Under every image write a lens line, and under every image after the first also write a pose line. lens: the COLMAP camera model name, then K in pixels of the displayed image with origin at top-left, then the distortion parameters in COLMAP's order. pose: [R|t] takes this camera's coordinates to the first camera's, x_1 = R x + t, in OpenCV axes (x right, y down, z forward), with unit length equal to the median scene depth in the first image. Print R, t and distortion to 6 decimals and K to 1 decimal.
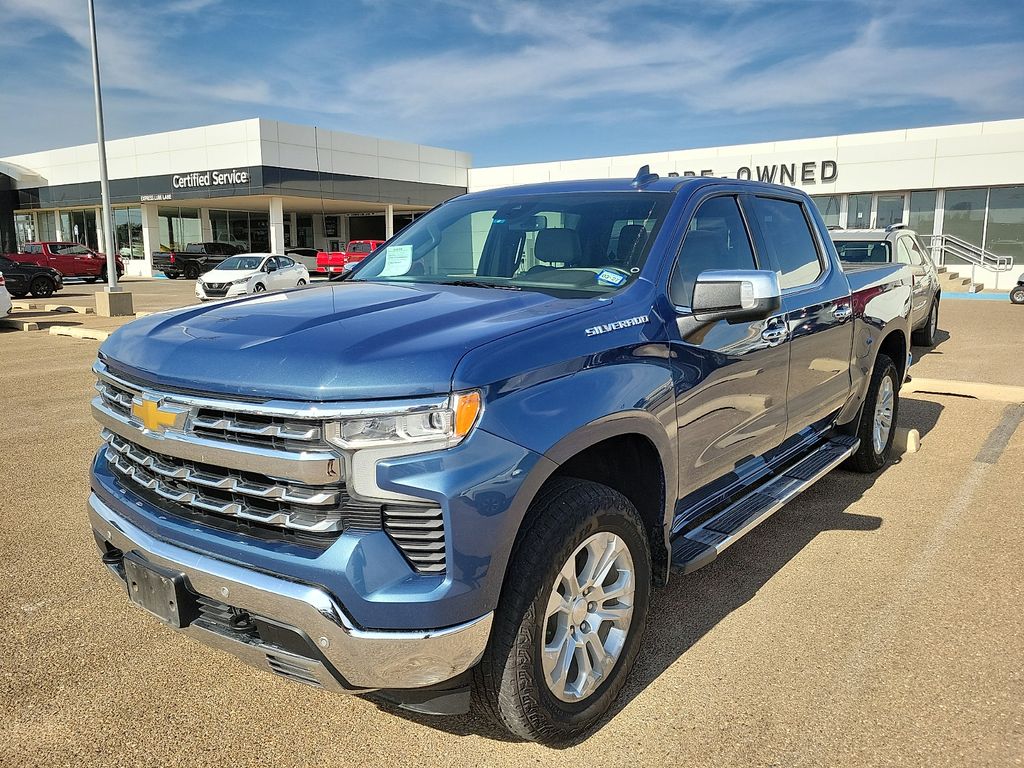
lens RADIAL K [[794.8, 0, 512.0], [0, 794.8, 384.0], [0, 0, 1]] dist [0.039129, -0.000771]
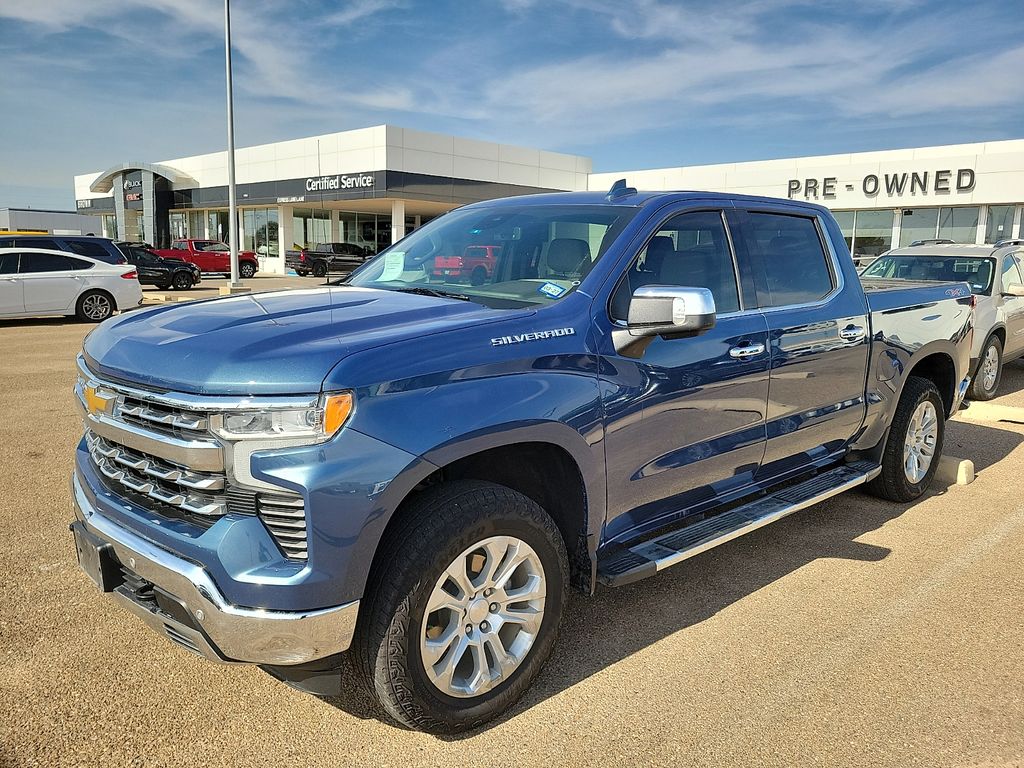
lens RADIAL K [[794.8, 0, 512.0], [0, 794.8, 384.0], [0, 0, 1]] dist [0.039129, -0.000771]
pose [[0.987947, 0.048614, -0.146961, 0.240312], [-0.049483, 0.998772, -0.002265, -0.008046], [0.146670, 0.009510, 0.989140, -0.018065]]
